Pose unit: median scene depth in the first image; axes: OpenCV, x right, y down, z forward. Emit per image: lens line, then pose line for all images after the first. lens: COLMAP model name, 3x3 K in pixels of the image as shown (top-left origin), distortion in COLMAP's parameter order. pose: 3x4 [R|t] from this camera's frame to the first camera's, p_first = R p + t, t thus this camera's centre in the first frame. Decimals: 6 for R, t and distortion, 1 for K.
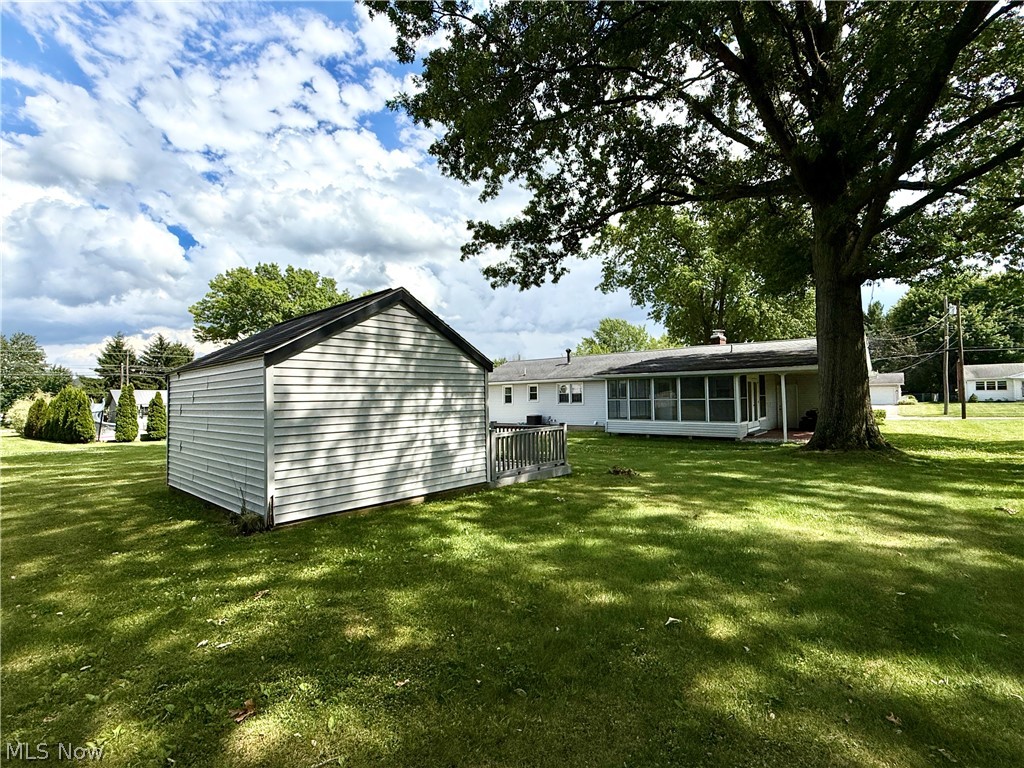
lens RADIAL K [[498.6, 0, 509.1], [0, 498.6, 383.1], [0, 0, 1]] dist [0.000692, 0.000341]
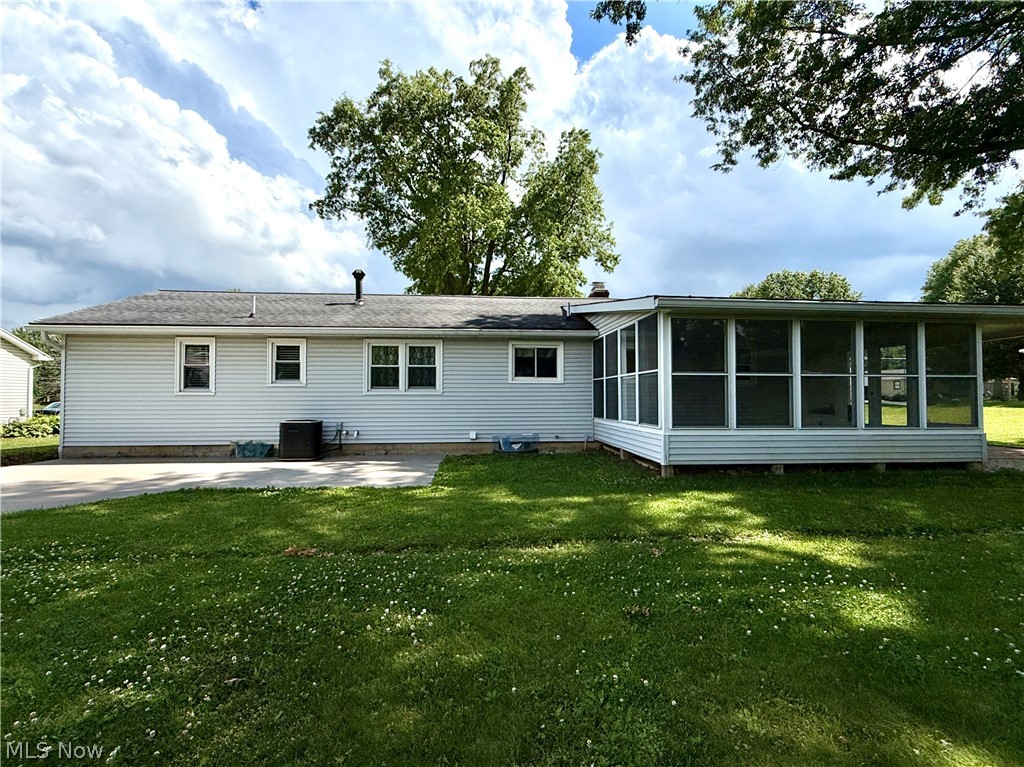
lens RADIAL K [[498.6, 0, 515.1], [0, 498.6, 385.3], [0, 0, 1]] dist [0.000692, 0.000341]
pose [[0.705931, 0.033012, 0.707511, -0.097389], [-0.028304, 0.999430, -0.018392, 0.039216], [-0.707715, -0.007042, 0.706463, 0.608617]]
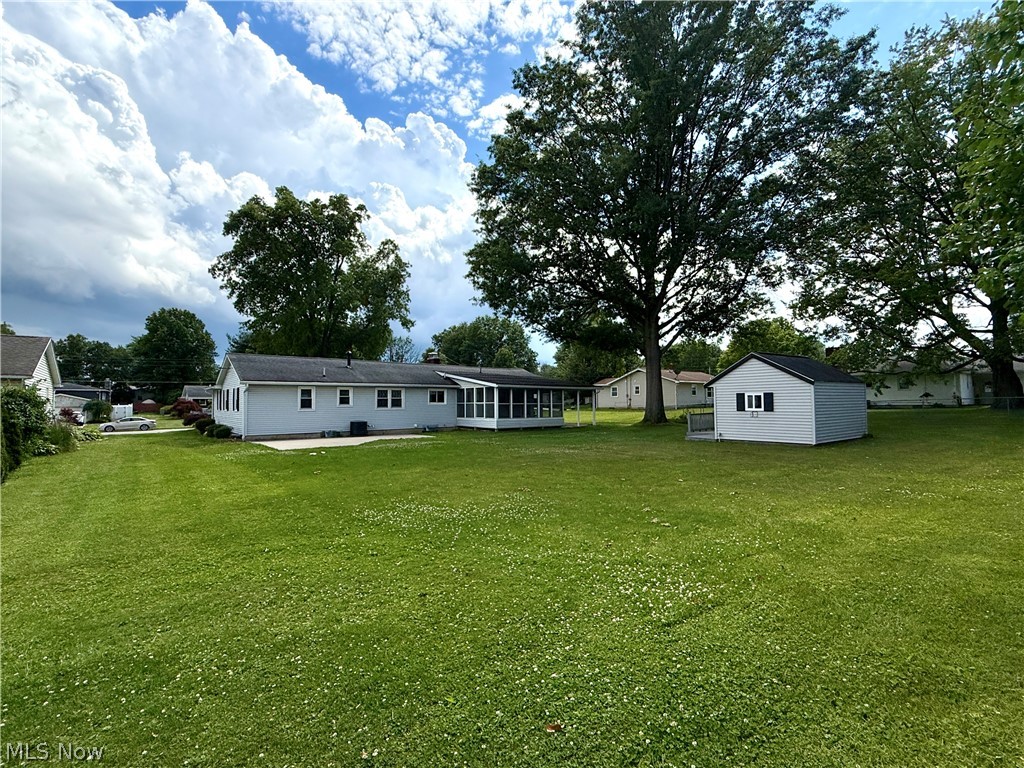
lens RADIAL K [[498.6, 0, 512.1], [0, 498.6, 384.6], [0, 0, 1]] dist [0.000692, 0.000341]
pose [[0.202759, 0.047371, 0.978082, -0.785683], [-0.023990, 0.998770, -0.043400, 0.029387], [-0.978935, -0.014664, 0.203645, 0.512568]]
